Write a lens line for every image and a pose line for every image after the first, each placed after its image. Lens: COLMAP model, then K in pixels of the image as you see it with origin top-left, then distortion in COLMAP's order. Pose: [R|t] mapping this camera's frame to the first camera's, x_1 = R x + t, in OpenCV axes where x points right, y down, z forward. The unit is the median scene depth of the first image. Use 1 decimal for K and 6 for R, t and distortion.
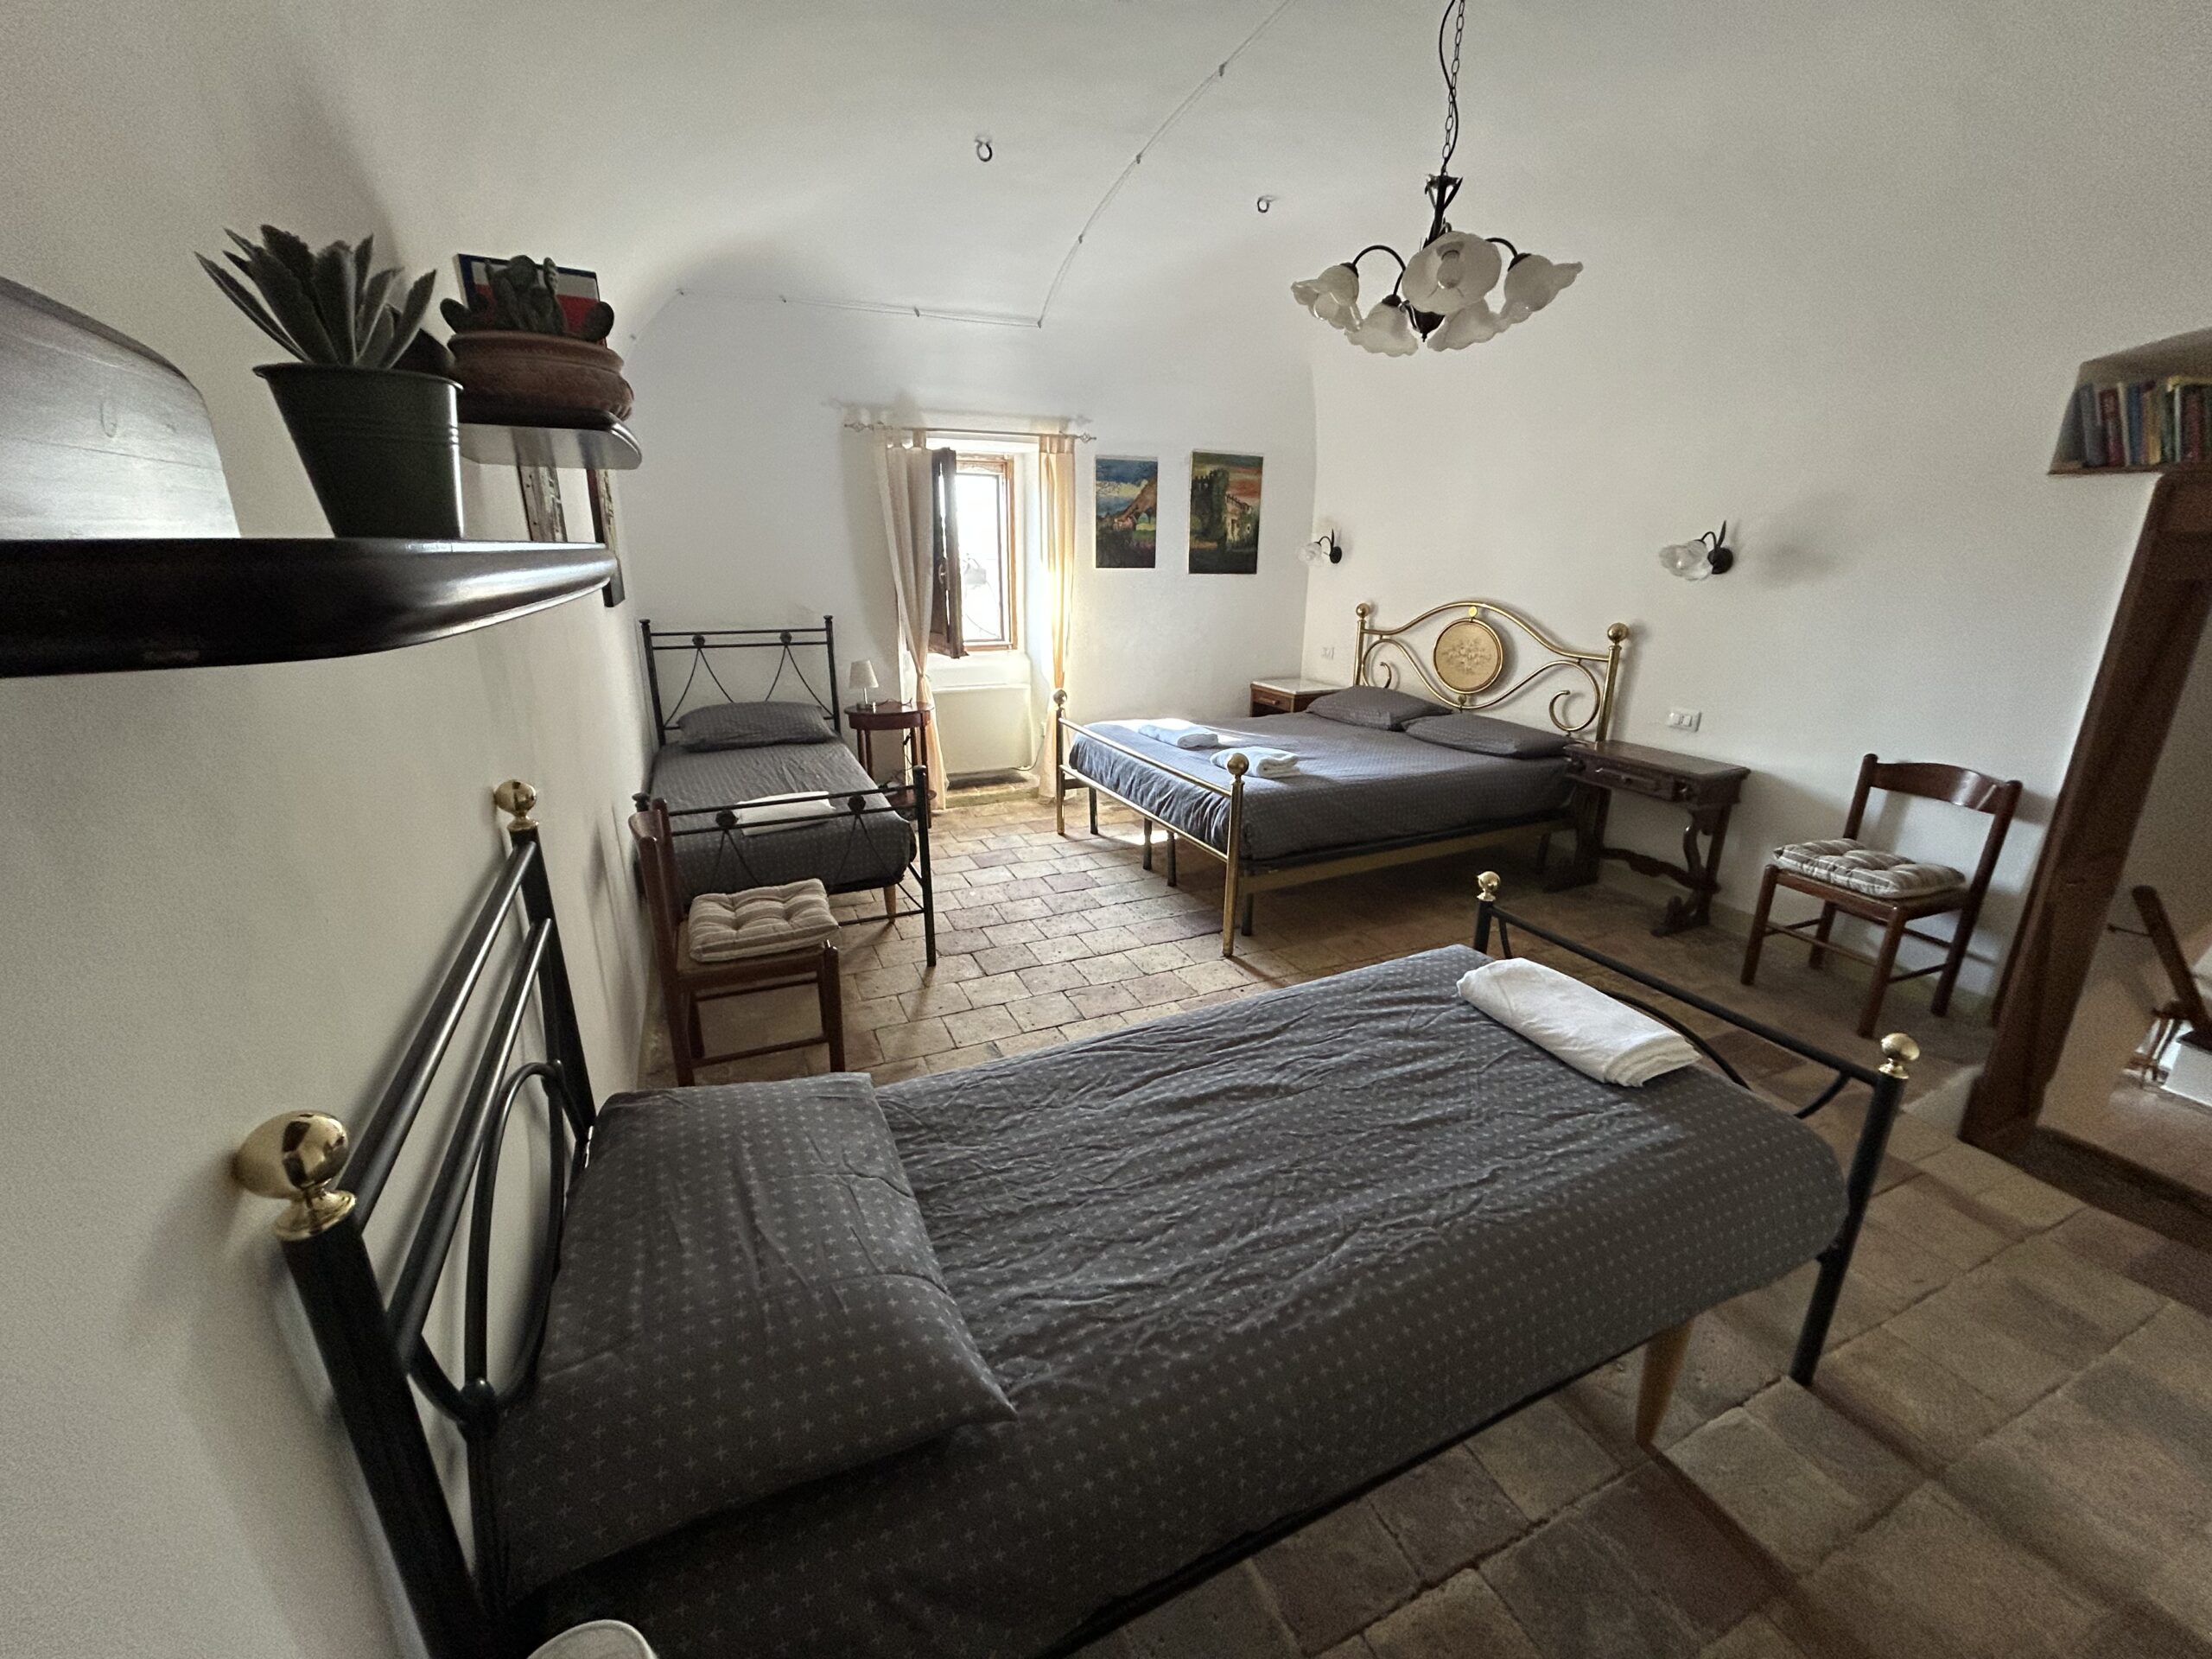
lens RADIAL K [[885.6, 0, 1104.5], [0, 885.6, 827.0], [0, 0, 1]] dist [-0.002318, 0.000596]
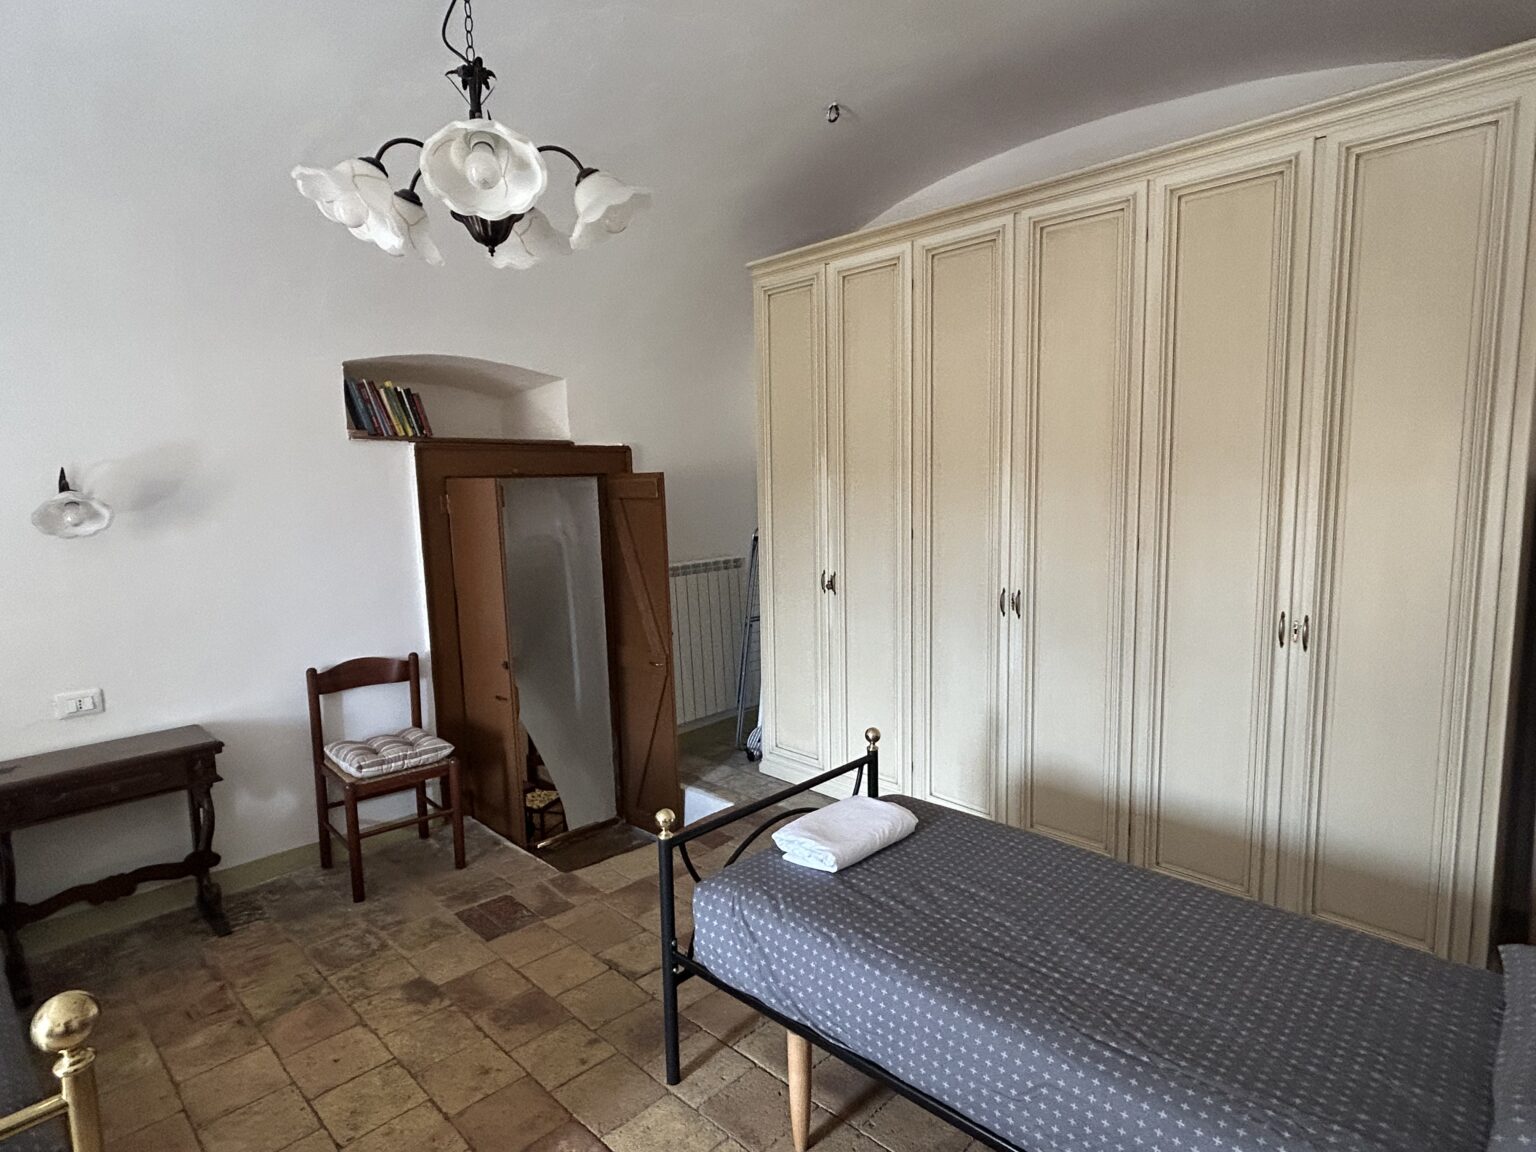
lens RADIAL K [[850.5, 0, 758.6], [0, 850.5, 574.3], [0, 0, 1]] dist [-0.017380, 0.014006]
pose [[-0.361023, -0.107803, 0.926305, -0.224130], [0.297879, 0.927929, 0.224089, -0.185181], [-0.883703, 0.356828, -0.302891, 0.545666]]
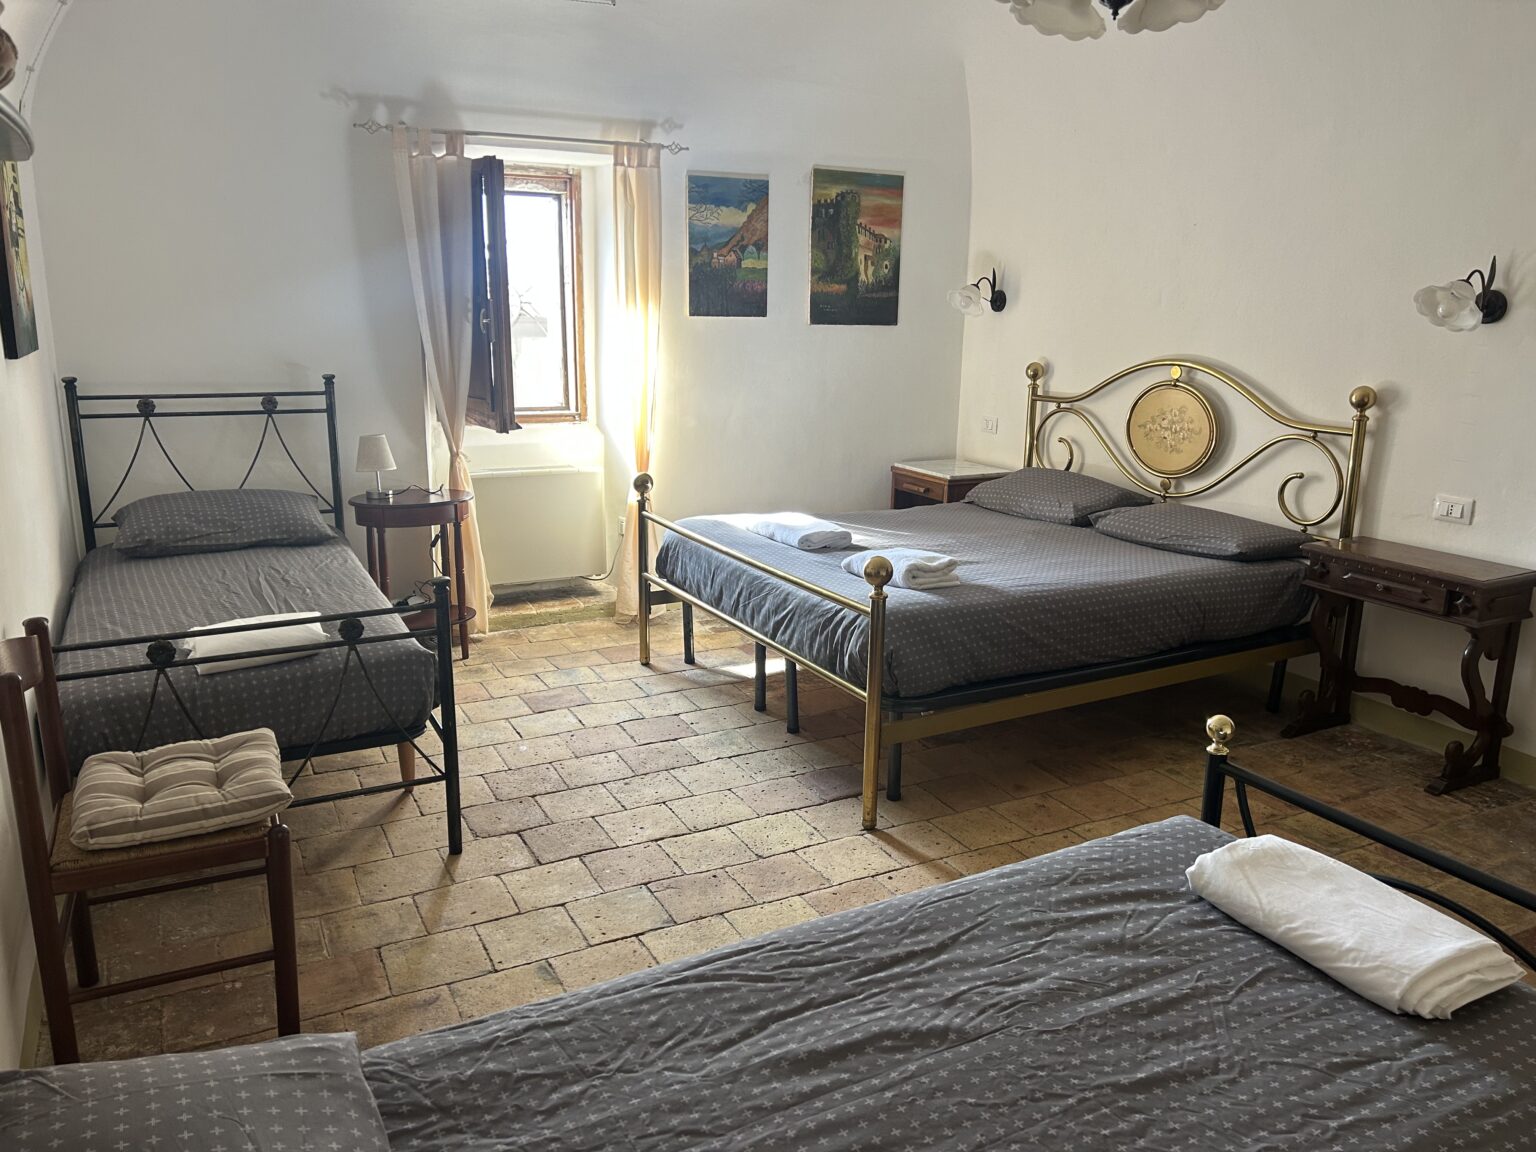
lens RADIAL K [[1142.7, 0, 768.0], [0, 1142.7, 576.0], [0, 0, 1]] dist [0.070580, -0.084444]
pose [[0.998416, -0.006281, 0.055912, 0.001412], [0.009886, 0.997874, -0.064422, -0.003563], [-0.055389, 0.064872, 0.996355, 0.024781]]
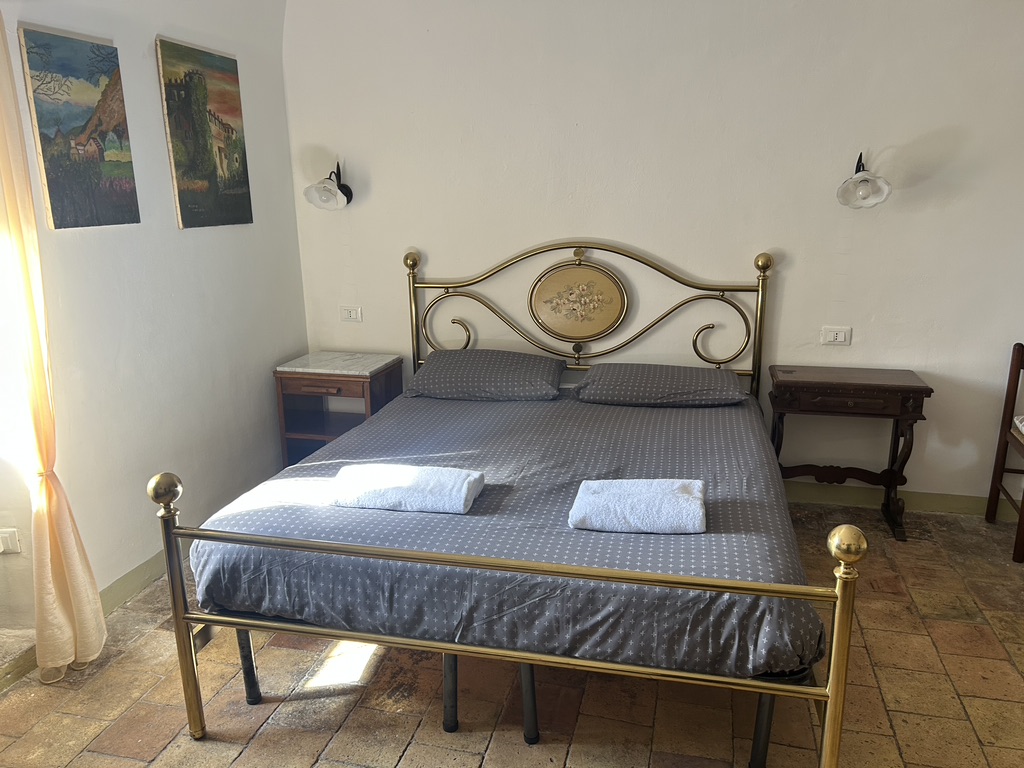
lens RADIAL K [[766.7, 0, 521.0], [0, 766.7, 382.2], [0, 0, 1]] dist [0.054727, -0.060395]
pose [[0.610715, -0.213203, 0.762609, -0.258312], [0.252126, 0.965305, 0.067962, -0.192231], [-0.750640, 0.150768, 0.643280, 0.584413]]
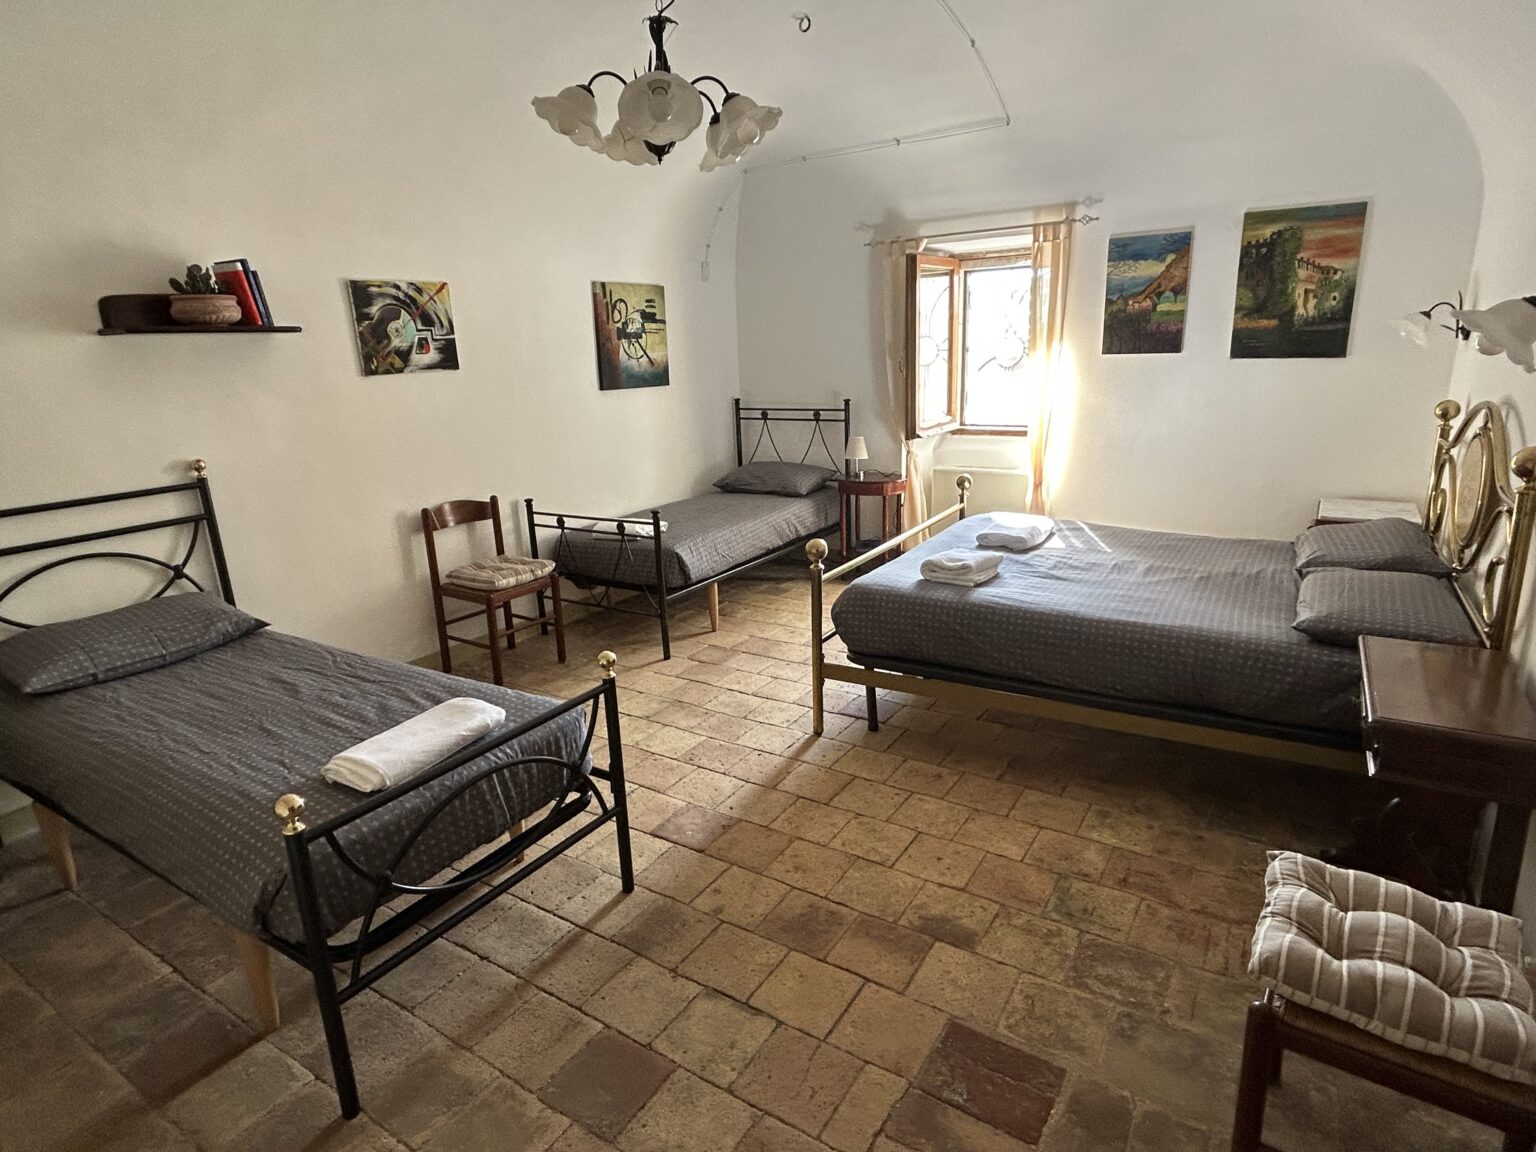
lens RADIAL K [[849.4, 0, 771.9], [0, 849.4, 577.8], [0, 0, 1]] dist [-0.007663, -0.001287]
pose [[0.546993, 0.195121, -0.814080, 0.676923], [-0.211929, 0.973055, 0.090826, -0.085131], [0.809867, 0.122847, 0.573606, 0.279744]]
